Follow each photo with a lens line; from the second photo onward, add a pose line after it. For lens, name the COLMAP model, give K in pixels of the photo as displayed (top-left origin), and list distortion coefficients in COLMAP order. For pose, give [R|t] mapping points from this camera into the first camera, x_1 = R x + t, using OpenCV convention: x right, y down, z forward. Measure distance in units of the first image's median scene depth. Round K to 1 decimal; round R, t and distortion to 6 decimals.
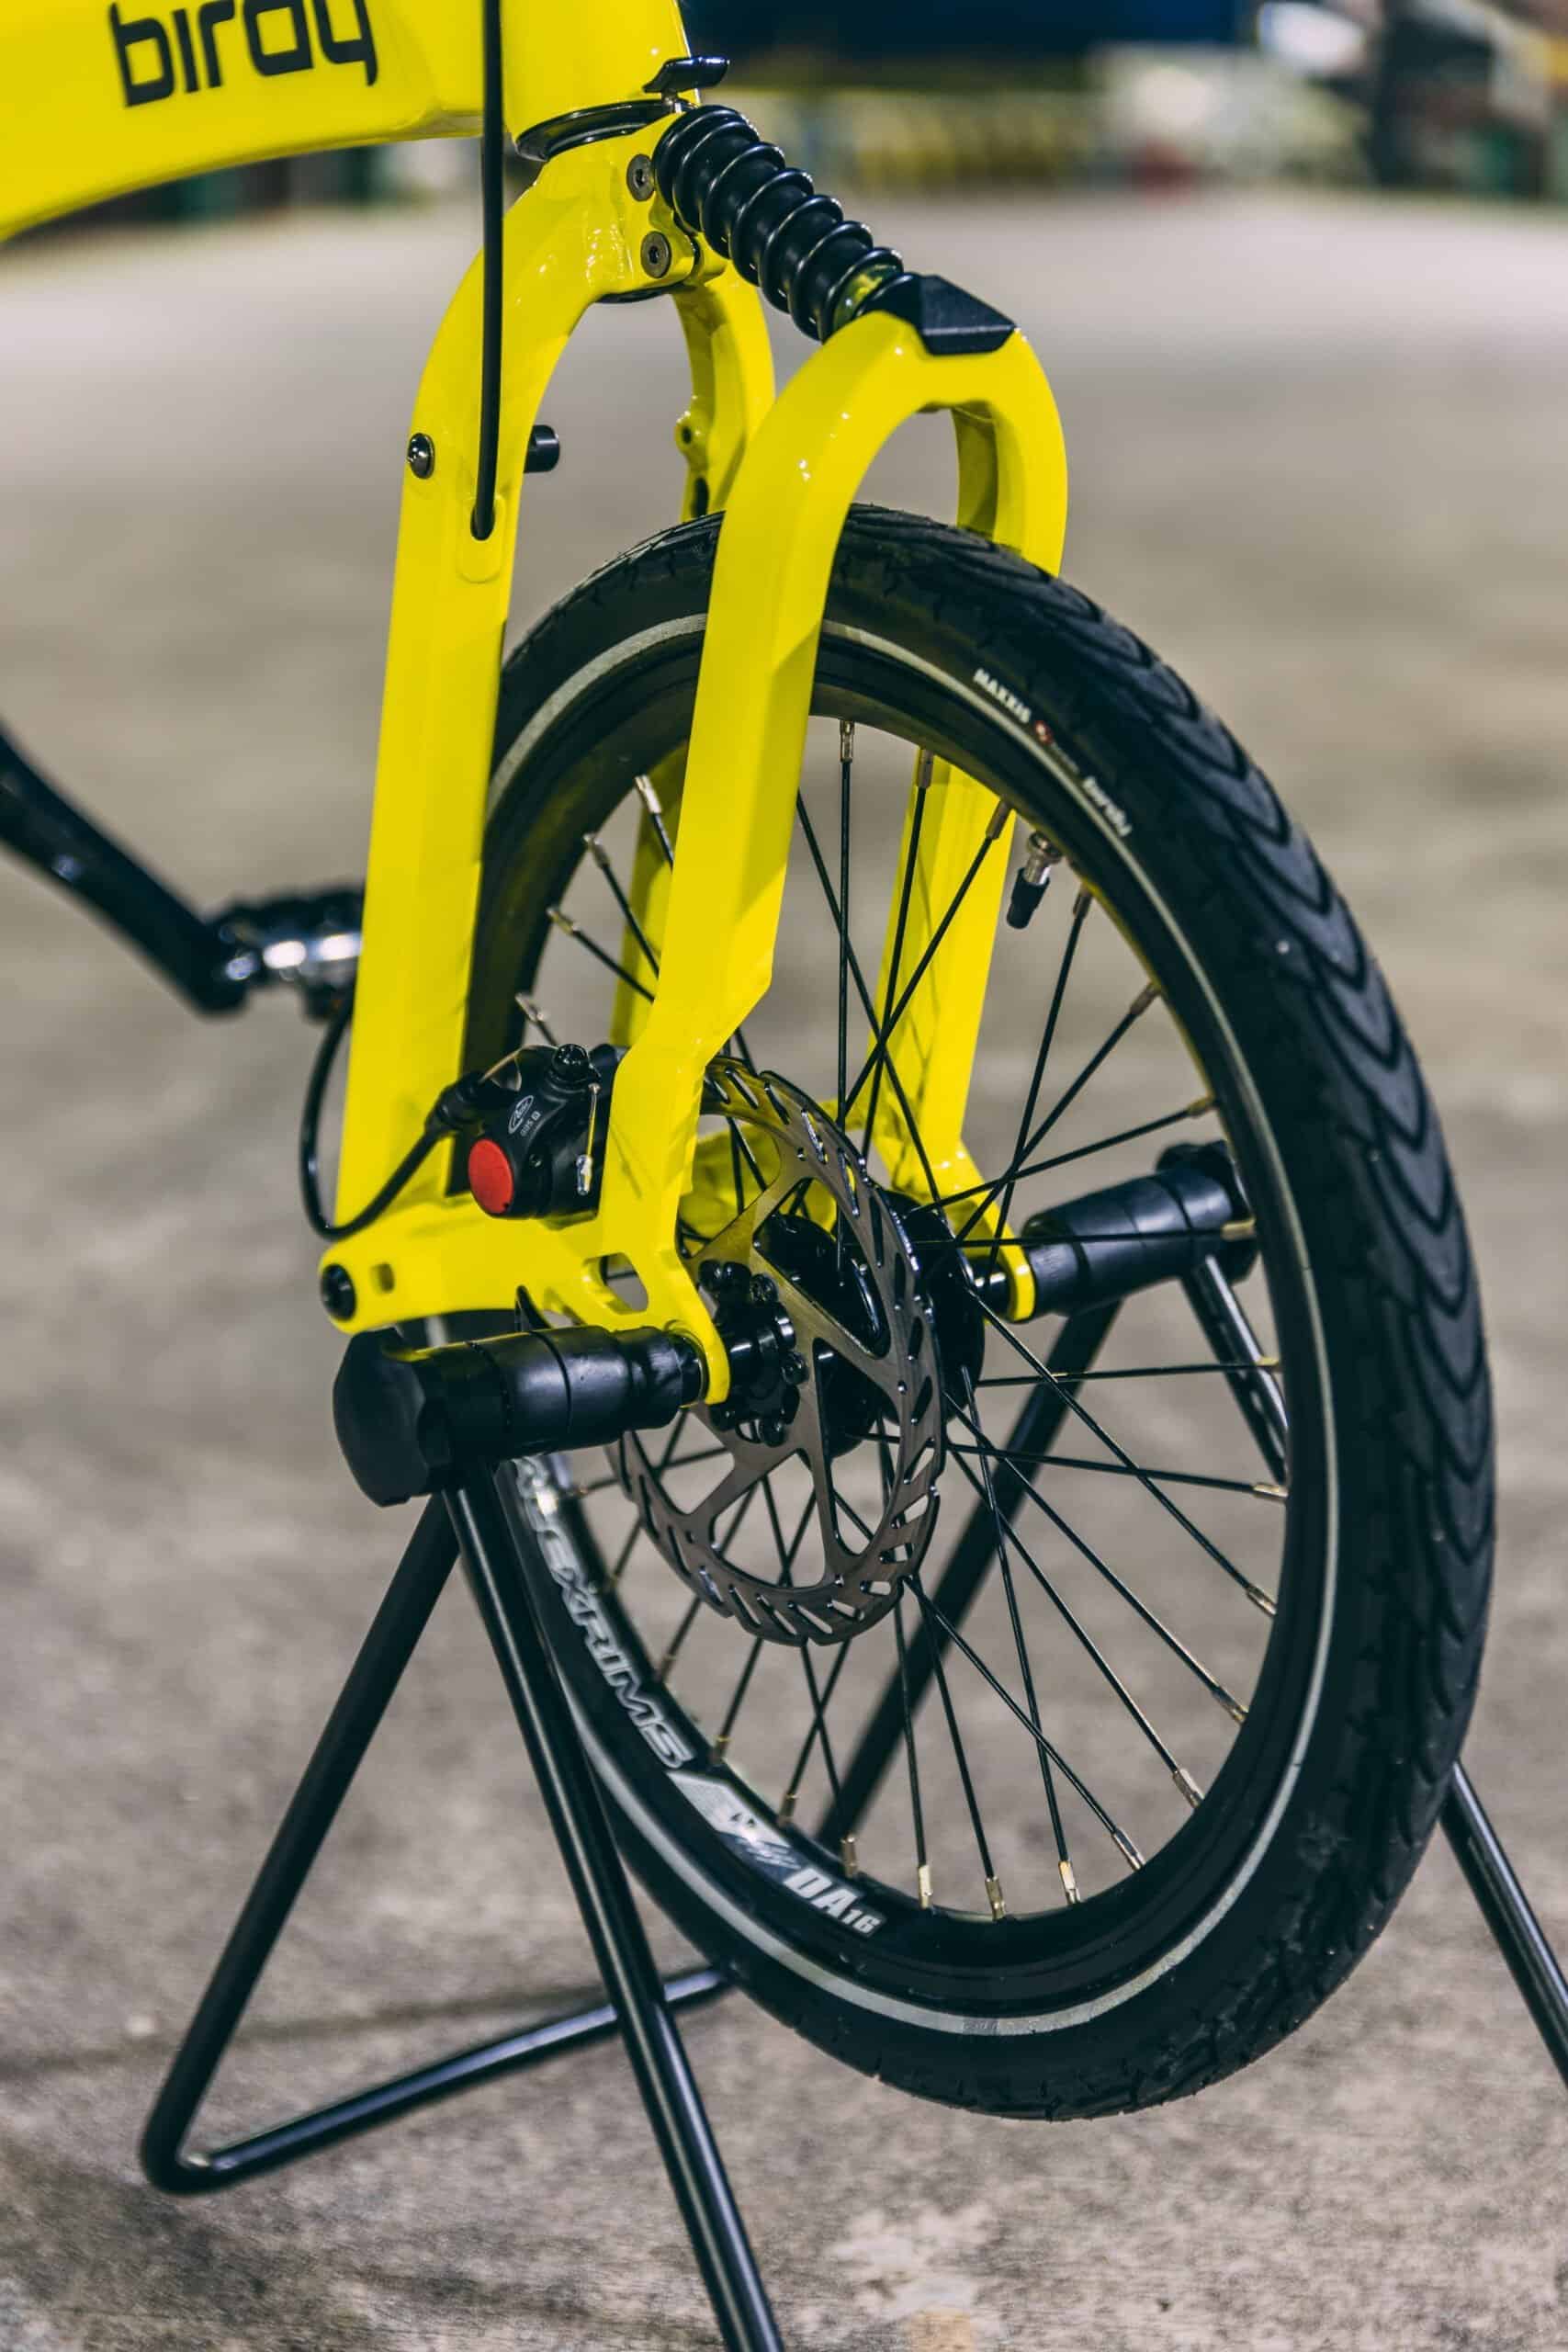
lens RADIAL K [[3641.5, 0, 734.7], [0, 3641.5, 1184.4], [0, 0, 1]] dist [0.002019, 0.000000]
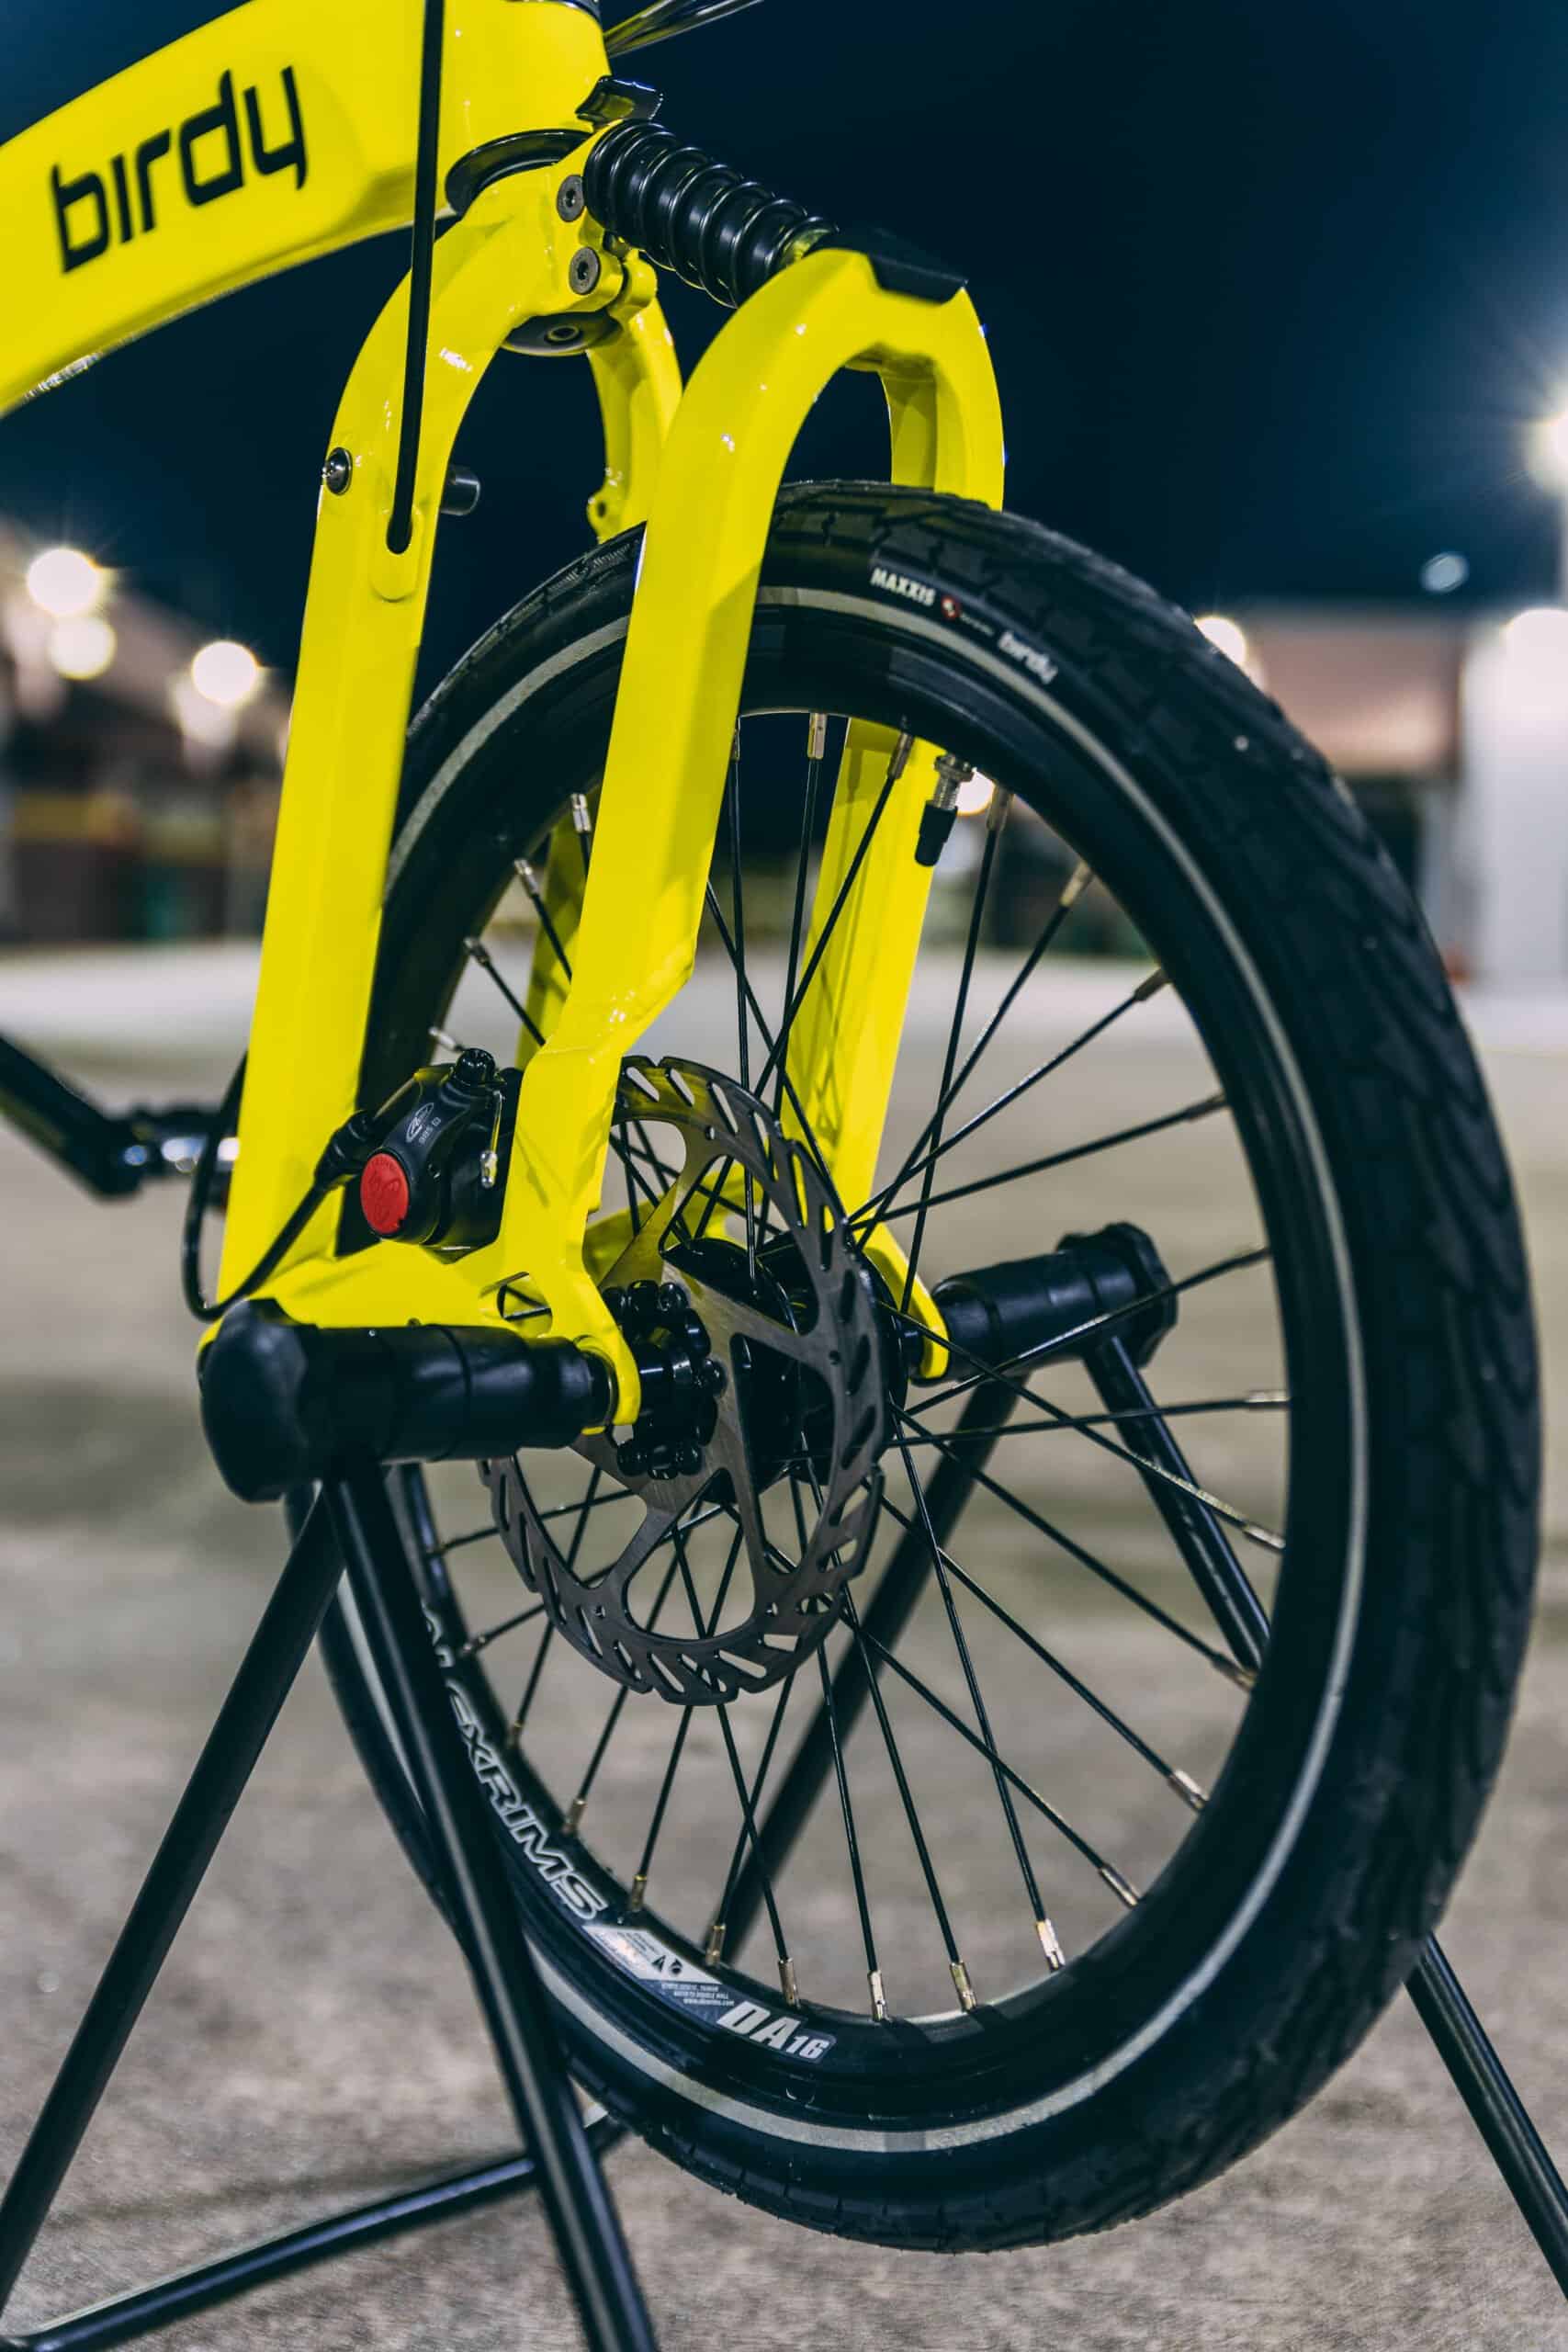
lens RADIAL K [[2652.1, 0, 763.0], [0, 2652.1, 1166.8], [0, 0, 1]] dist [0.006983, 0.000000]
pose [[0.996146, 0.023838, 0.084411, -0.026041], [-0.007923, 0.982881, -0.184069, 0.109297], [-0.087354, 0.182691, 0.979282, 0.301650]]
